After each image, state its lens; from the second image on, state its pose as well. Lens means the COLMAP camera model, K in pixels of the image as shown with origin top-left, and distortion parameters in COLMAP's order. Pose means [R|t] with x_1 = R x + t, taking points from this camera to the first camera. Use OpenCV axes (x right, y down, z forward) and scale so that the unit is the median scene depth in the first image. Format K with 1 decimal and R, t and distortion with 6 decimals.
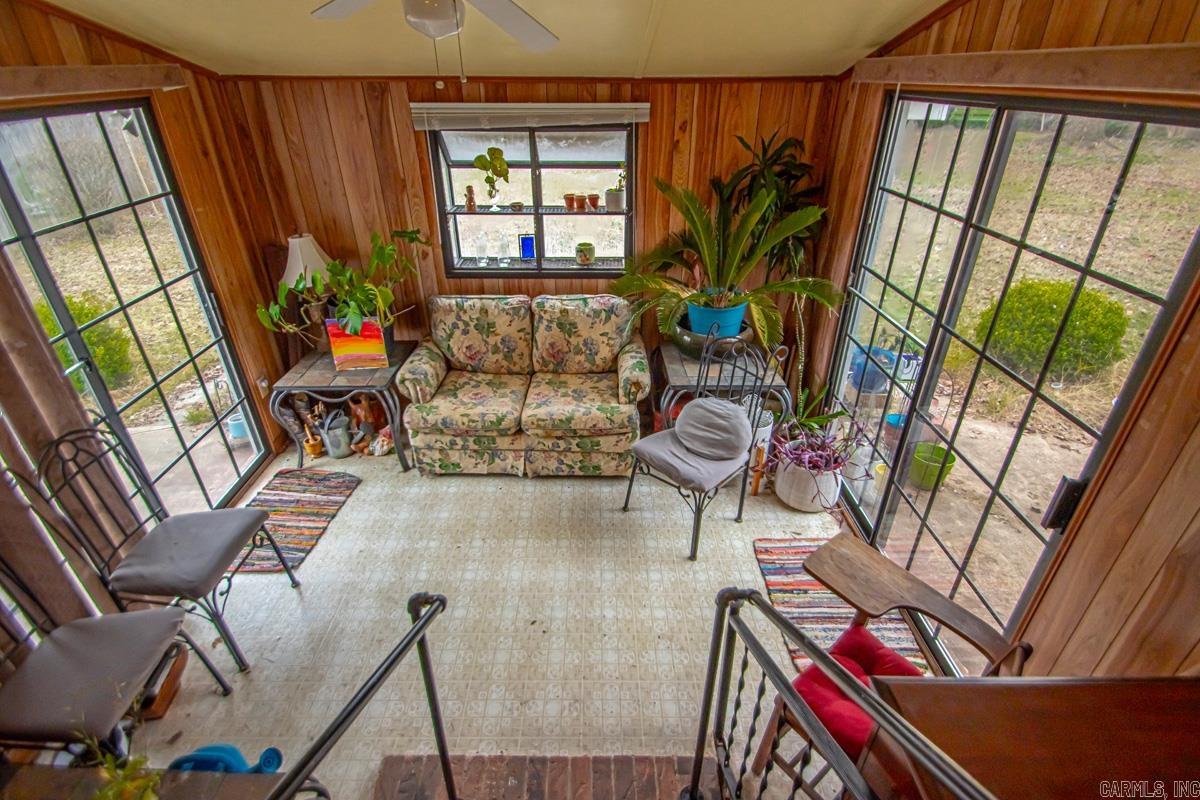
lens RADIAL K [[568.5, 0, 593.2], [0, 568.5, 399.9], [0, 0, 1]] dist [0.028933, -0.024971]
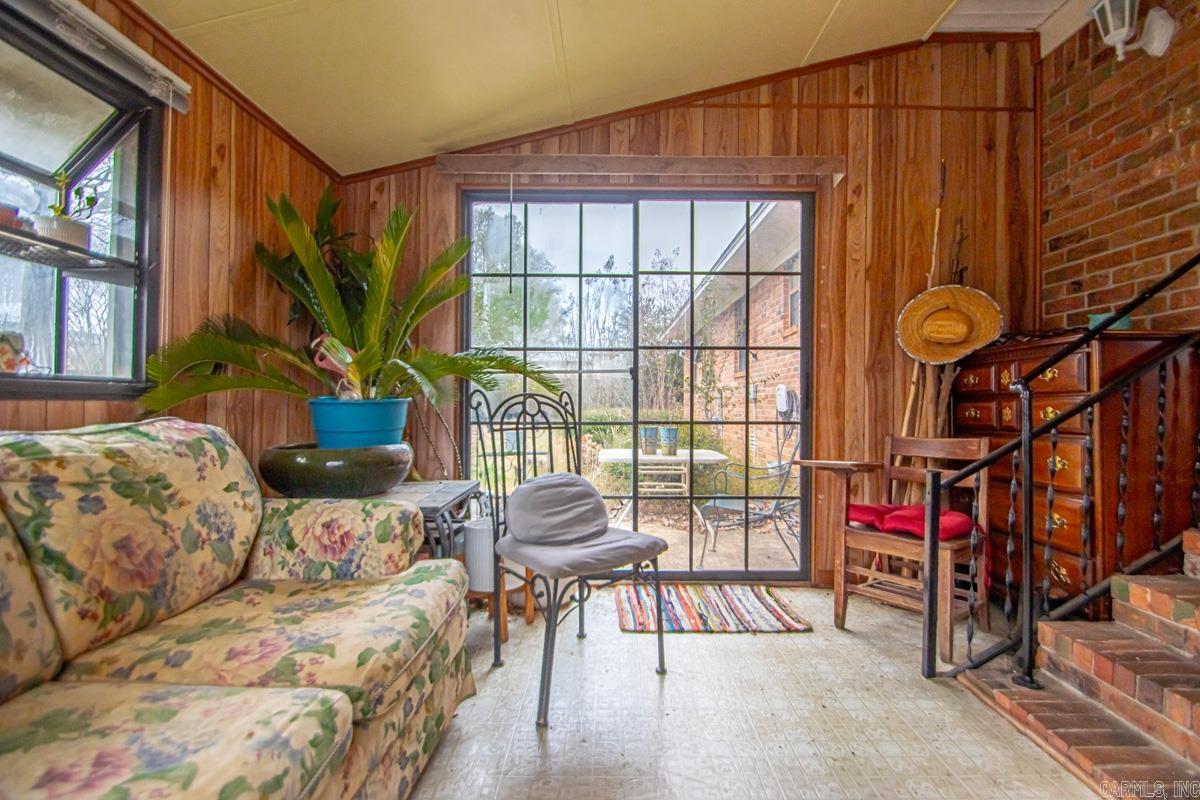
lens RADIAL K [[542.4, 0, 601.3], [0, 542.4, 387.6], [0, 0, 1]] dist [0.010072, -0.000289]
pose [[0.016023, 0.023030, 0.999606, -0.441422], [0.476006, 0.879000, -0.027881, -0.039426], [-0.879296, 0.476265, 0.003122, 0.788328]]
